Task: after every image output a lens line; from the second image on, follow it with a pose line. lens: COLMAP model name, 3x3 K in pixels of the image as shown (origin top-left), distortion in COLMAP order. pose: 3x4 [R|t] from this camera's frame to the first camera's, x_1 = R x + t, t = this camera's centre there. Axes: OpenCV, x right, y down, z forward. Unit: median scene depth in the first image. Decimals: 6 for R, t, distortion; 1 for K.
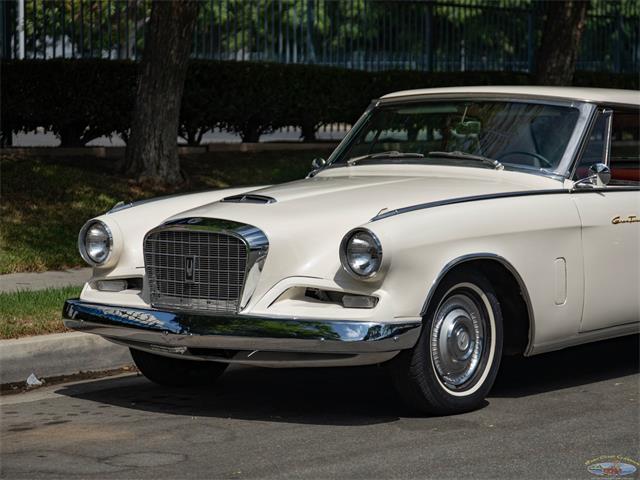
lens RADIAL K [[2104.2, 0, 320.0], [0, 2104.2, 240.0], [0, 0, 1]] dist [0.048374, 0.637825]
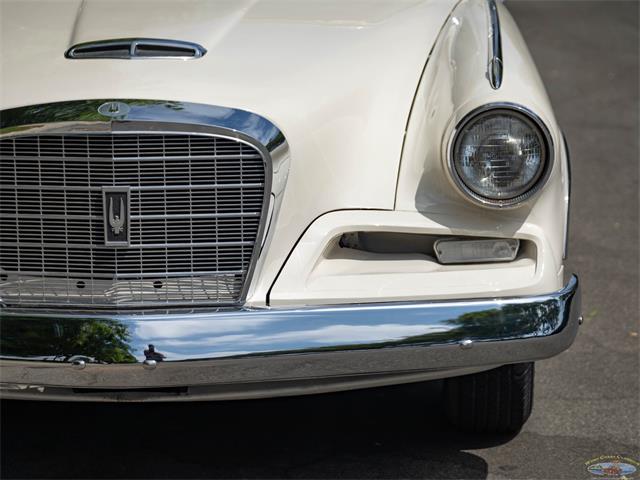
lens RADIAL K [[2088.3, 0, 318.0], [0, 2088.3, 259.4], [0, 0, 1]] dist [0.019249, 0.420913]
pose [[0.807911, -0.123618, 0.576192, -0.270792], [0.043367, 0.987571, 0.151070, -0.040790], [-0.587706, -0.097063, 0.803231, 0.579415]]
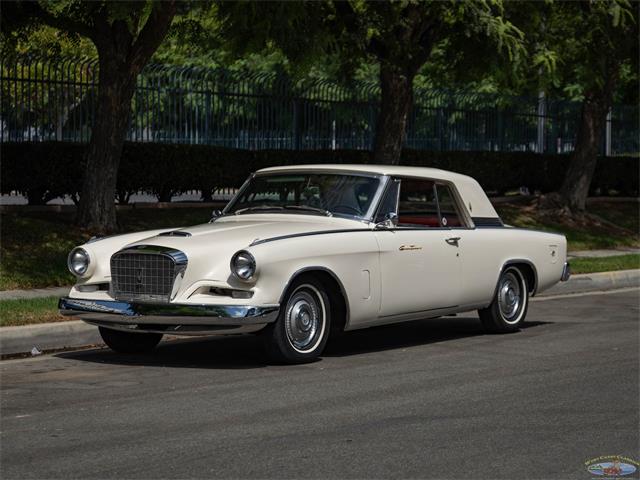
lens RADIAL K [[1827.2, 0, 320.0], [0, 1827.2, 240.0], [0, 0, 1]] dist [-0.013798, 0.634970]
pose [[0.998271, -0.002344, 0.058732, -0.004418], [0.003926, 0.999632, -0.026831, 0.023127], [-0.058648, 0.027016, 0.997913, -0.415414]]
